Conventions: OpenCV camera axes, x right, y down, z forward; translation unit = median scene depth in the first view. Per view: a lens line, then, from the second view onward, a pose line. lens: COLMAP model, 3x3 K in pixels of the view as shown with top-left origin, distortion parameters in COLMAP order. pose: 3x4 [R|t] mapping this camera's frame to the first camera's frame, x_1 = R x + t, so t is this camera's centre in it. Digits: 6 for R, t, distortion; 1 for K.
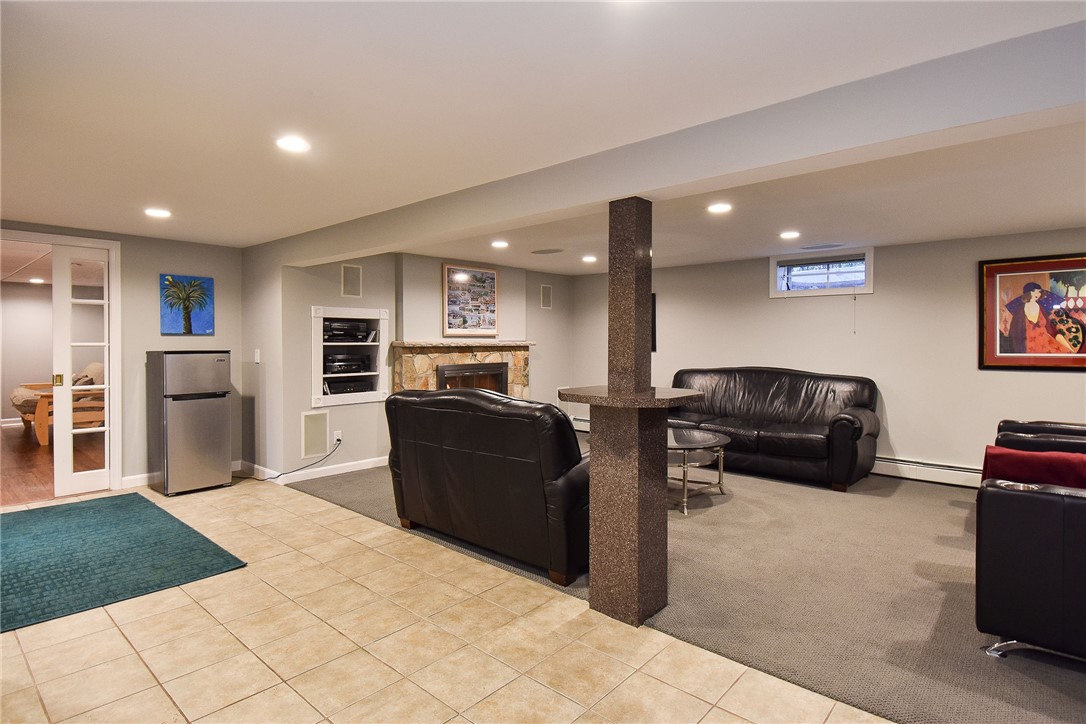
lens RADIAL K [[572.8, 0, 550.0], [0, 572.8, 347.1], [0, 0, 1]] dist [0.037790, -0.025561]
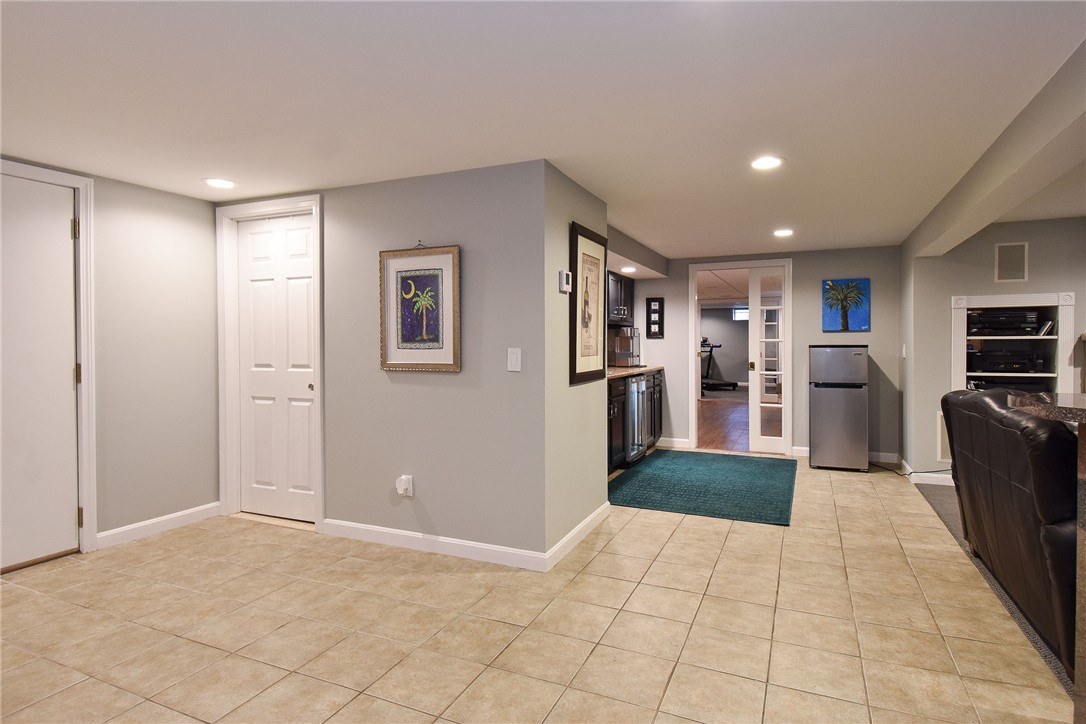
lens RADIAL K [[572.8, 0, 550.0], [0, 572.8, 347.1], [0, 0, 1]] dist [0.037790, -0.025561]
pose [[0.303789, 0.002946, -0.952735, 0.328840], [-0.005036, 0.999986, 0.001486, 0.012873], [0.952726, 0.004347, 0.303800, 0.140009]]
